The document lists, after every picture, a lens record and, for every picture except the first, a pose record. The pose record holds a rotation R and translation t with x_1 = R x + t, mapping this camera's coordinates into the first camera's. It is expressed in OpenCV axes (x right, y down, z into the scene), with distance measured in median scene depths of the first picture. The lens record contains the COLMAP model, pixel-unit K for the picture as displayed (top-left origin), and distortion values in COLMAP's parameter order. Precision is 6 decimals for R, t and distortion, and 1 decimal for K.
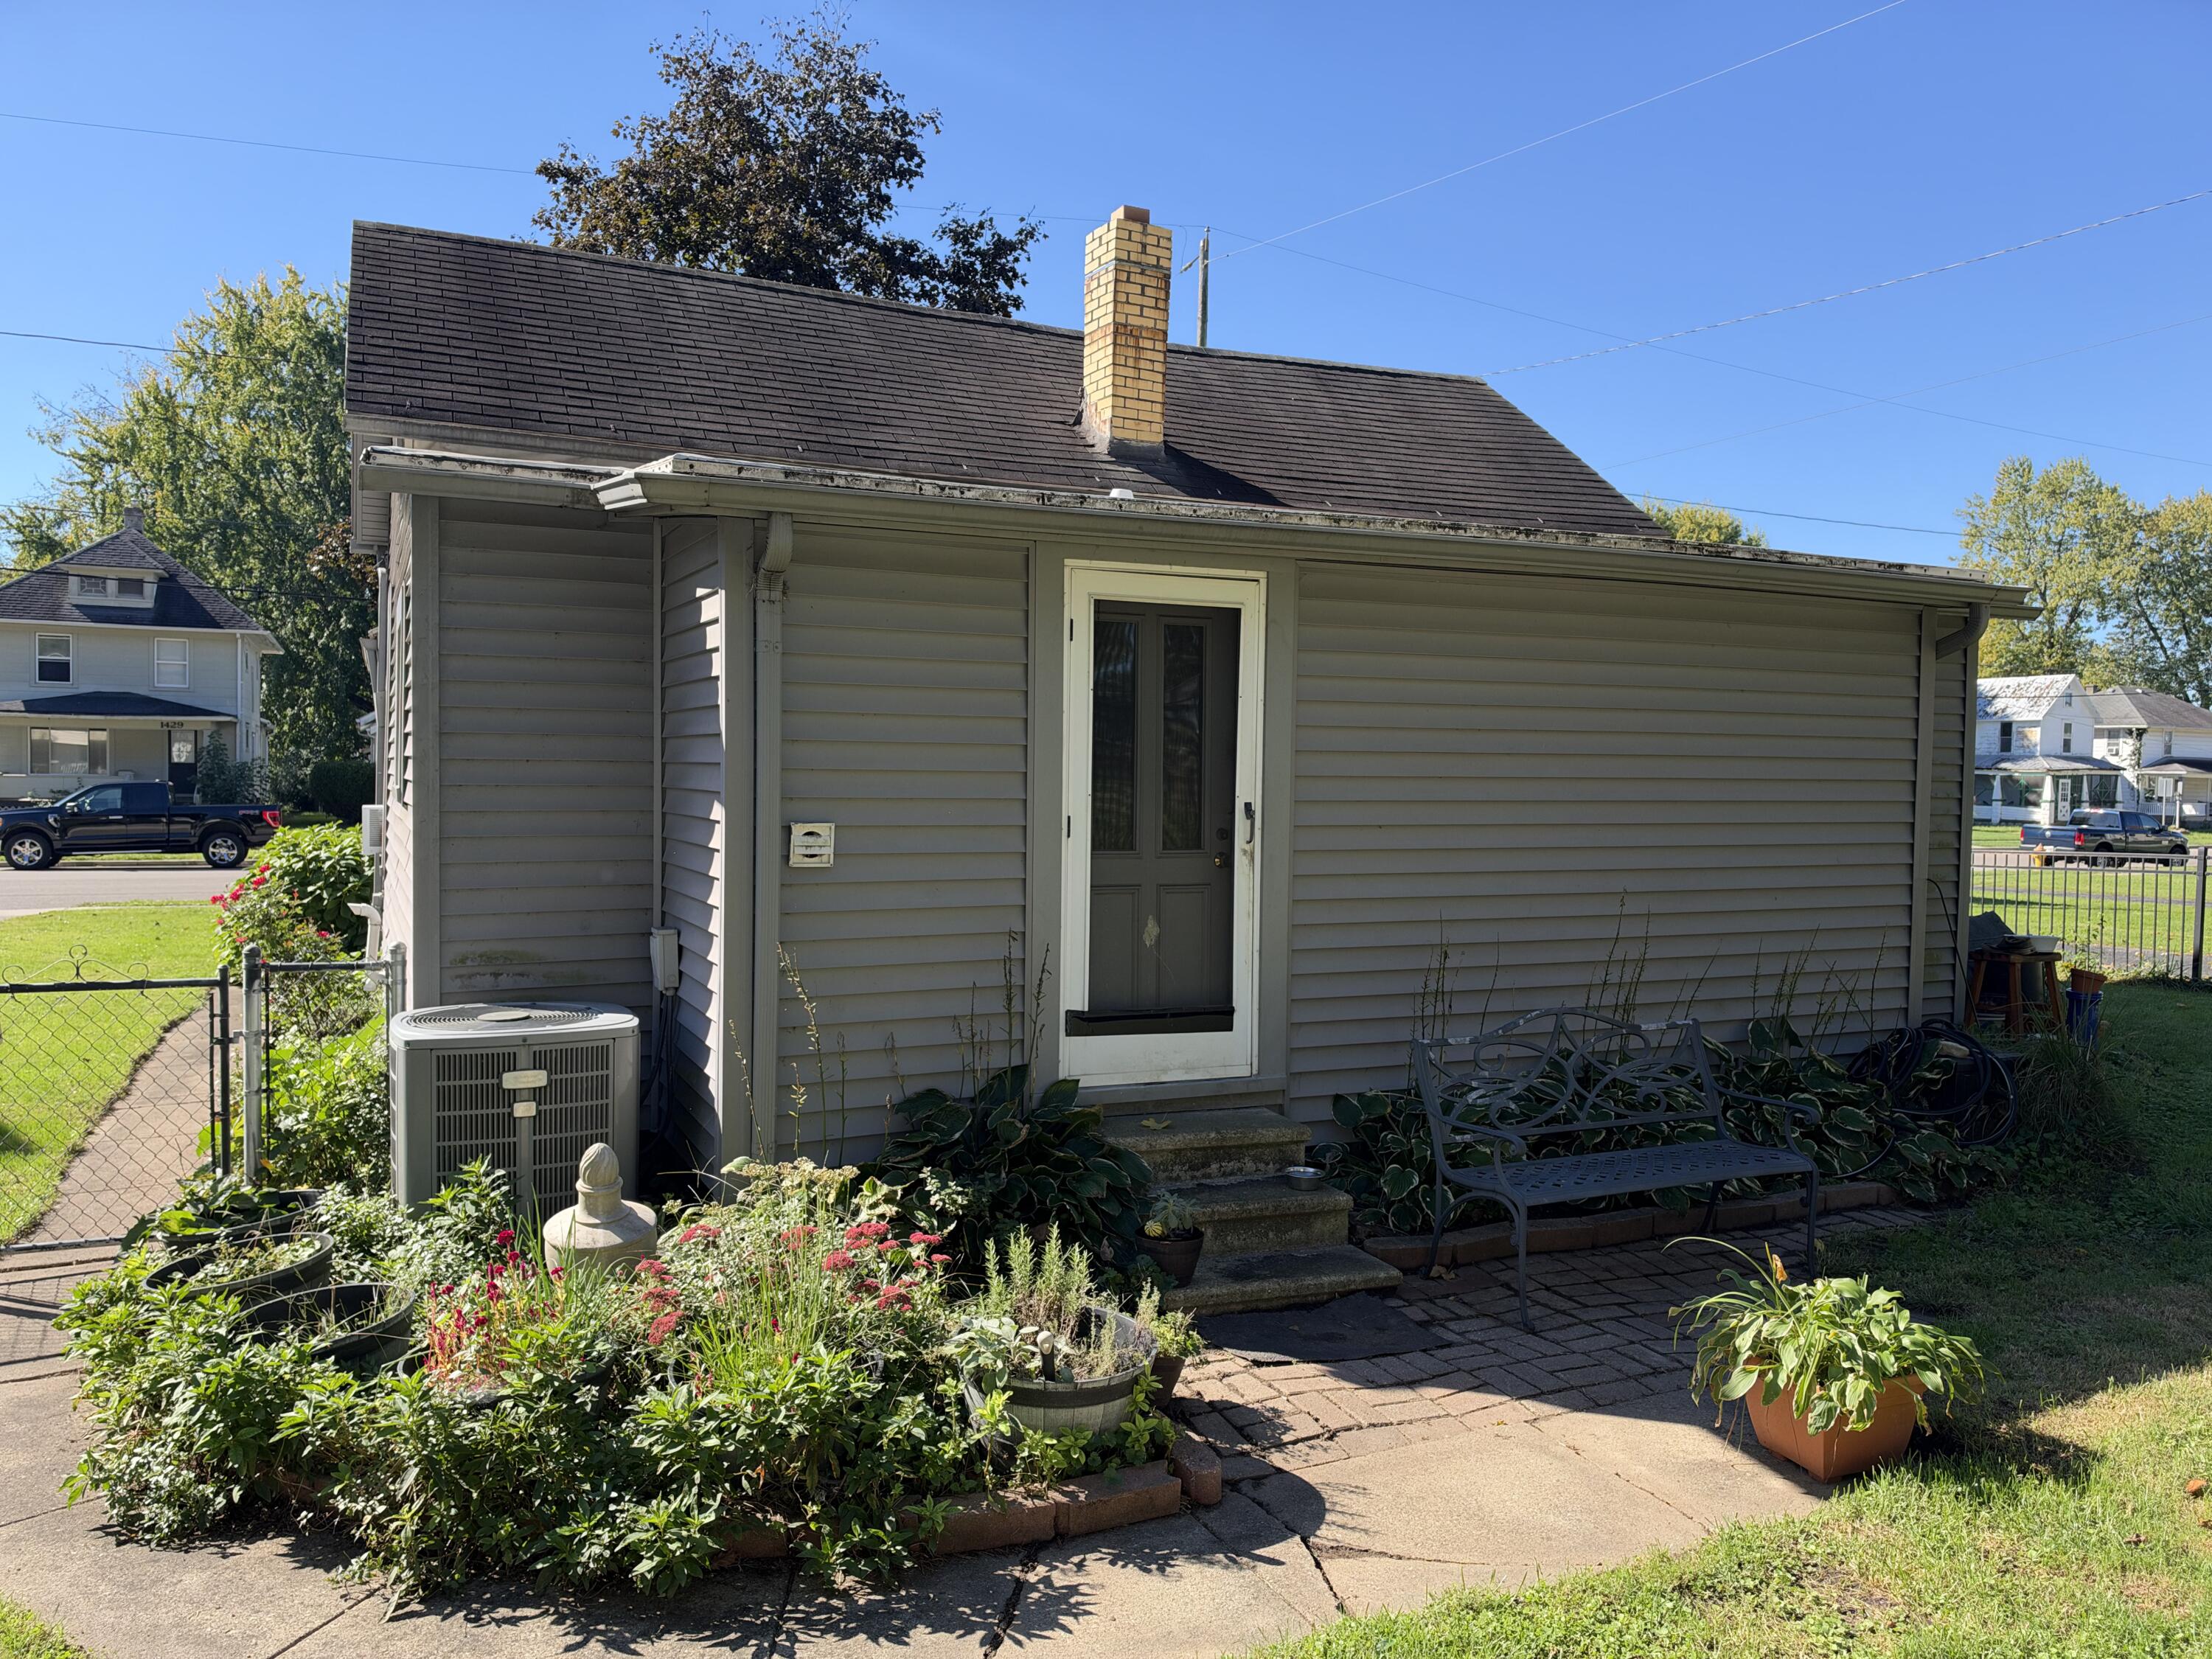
lens RADIAL K [[1588.7, 0, 1106.0], [0, 1588.7, 829.5], [0, 0, 1]] dist [0.089068, -0.165984]
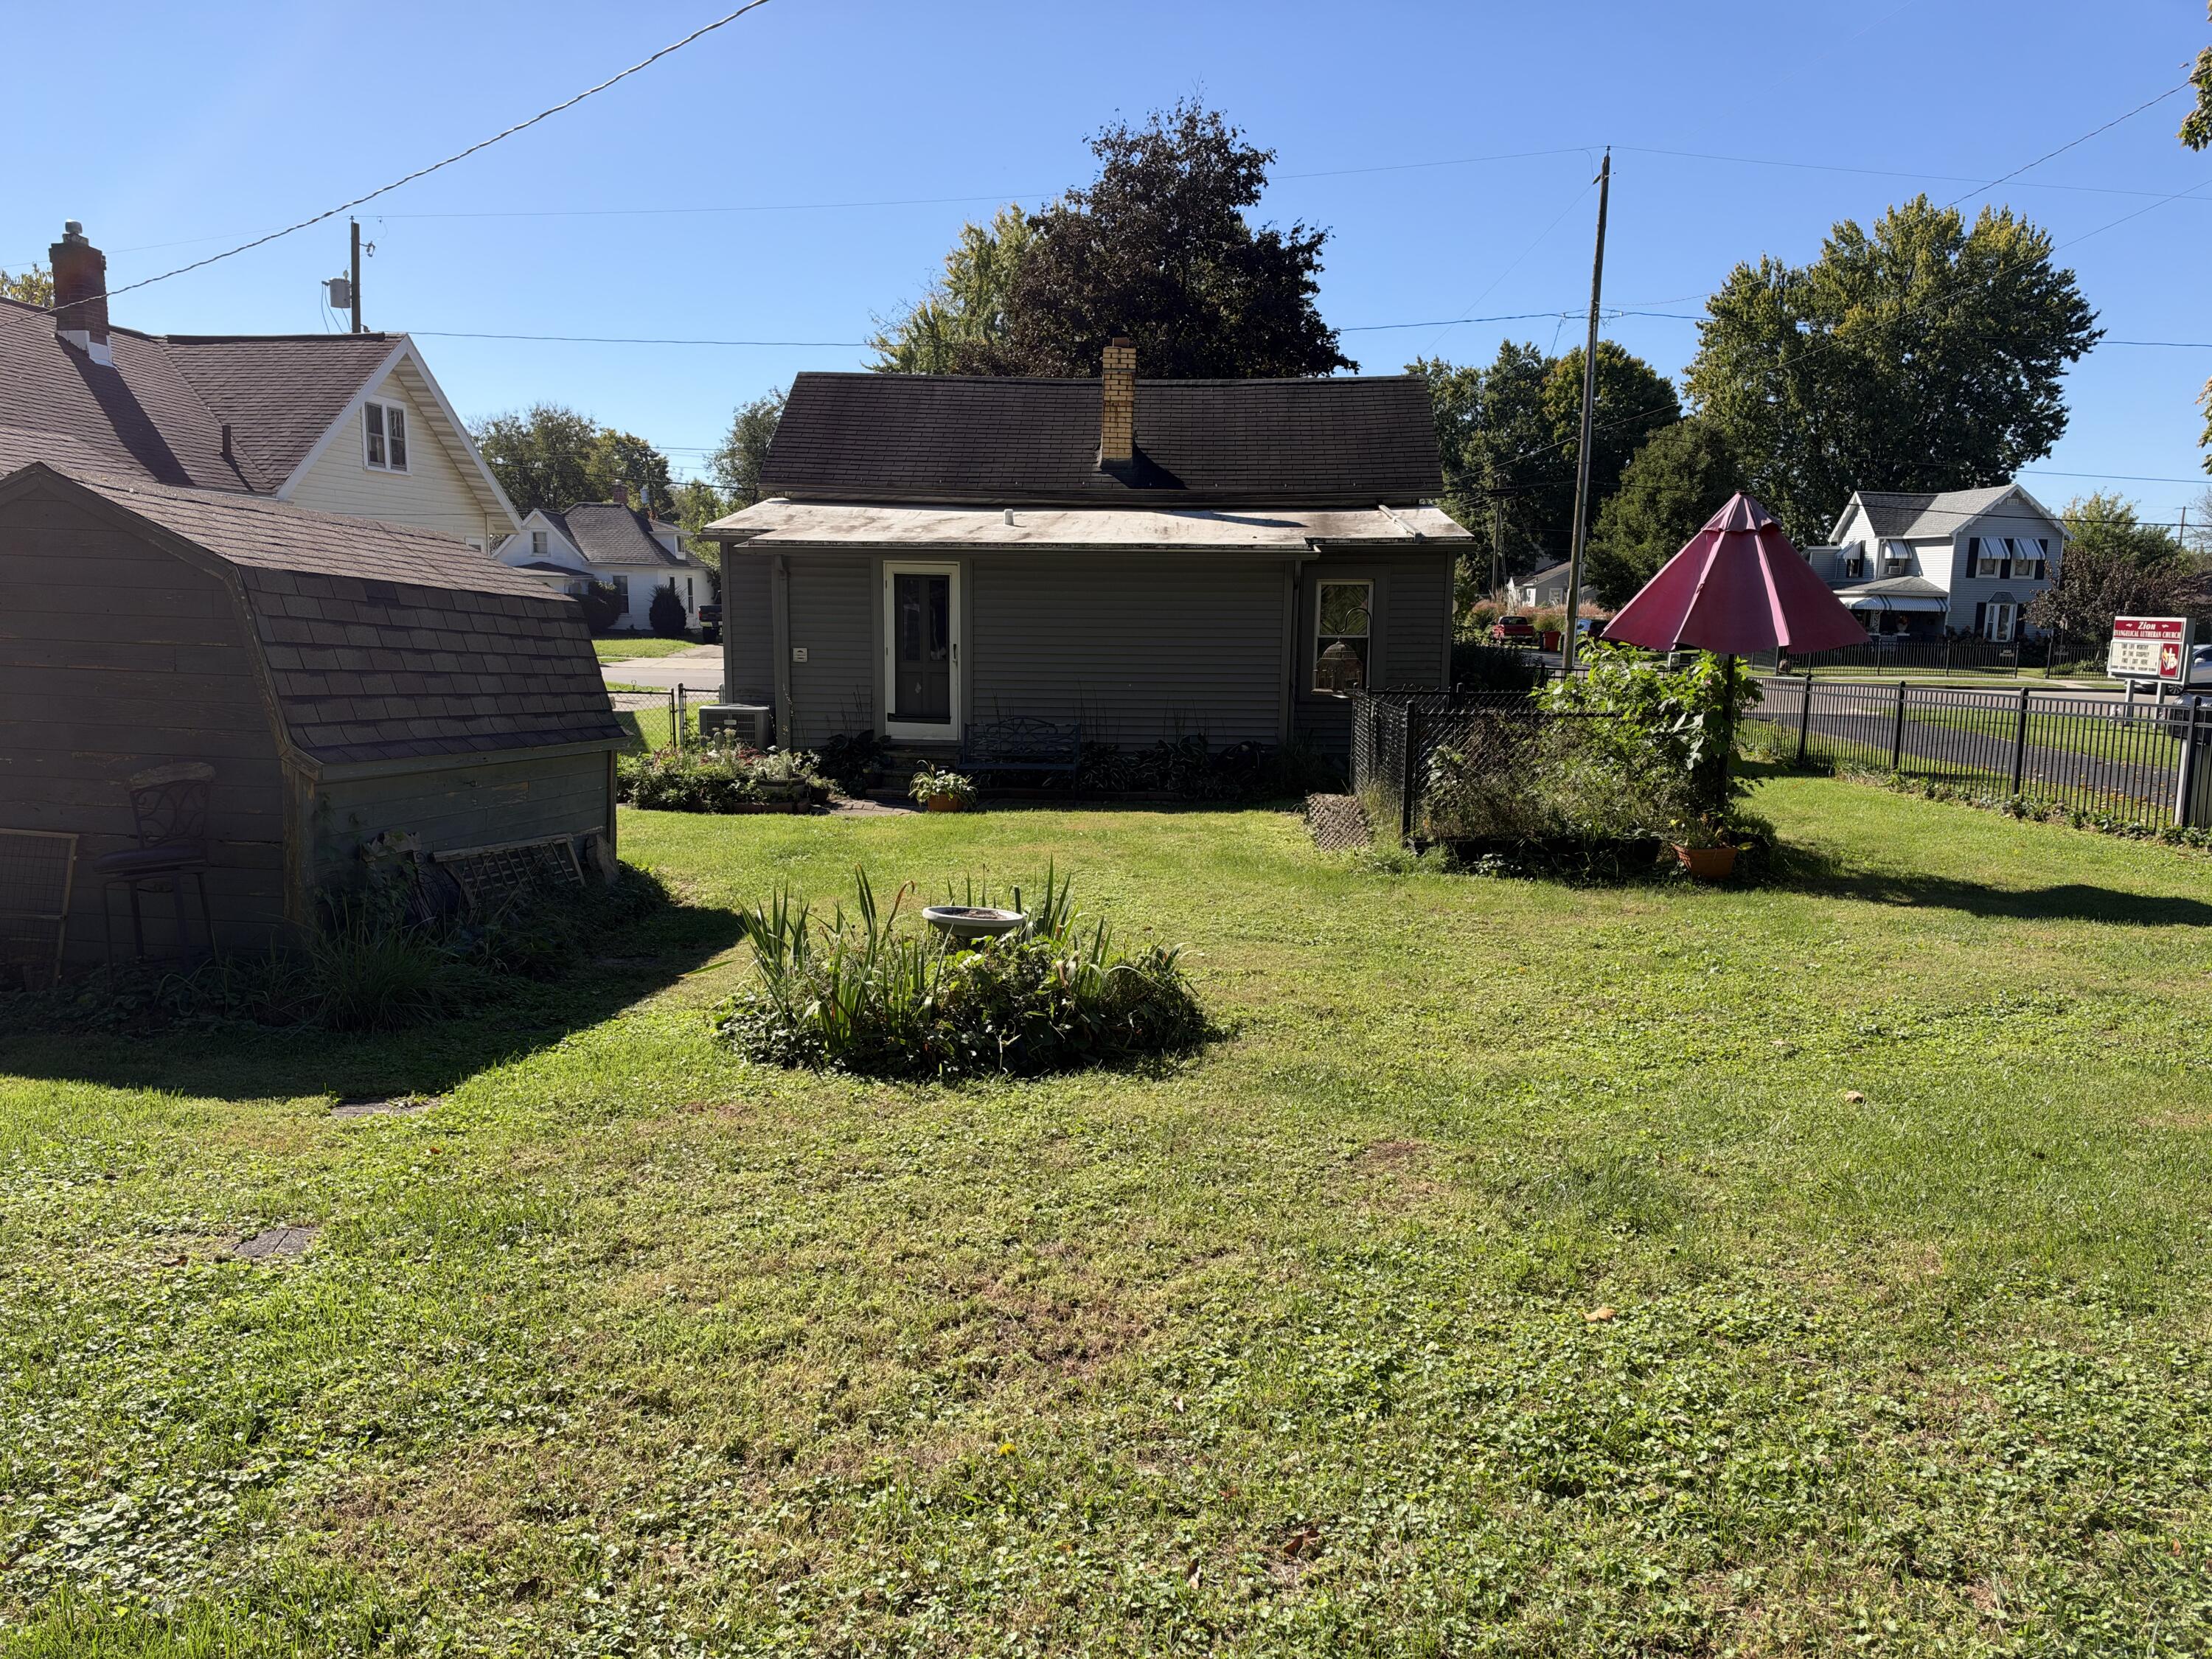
lens RADIAL K [[1588.7, 0, 1106.0], [0, 1588.7, 829.5], [0, 0, 1]] dist [0.089068, -0.165984]
pose [[0.890707, 0.068282, -0.449421, 1.636399], [-0.019565, 0.993496, 0.112171, -0.011644], [0.454157, -0.091119, 0.886250, -1.433270]]
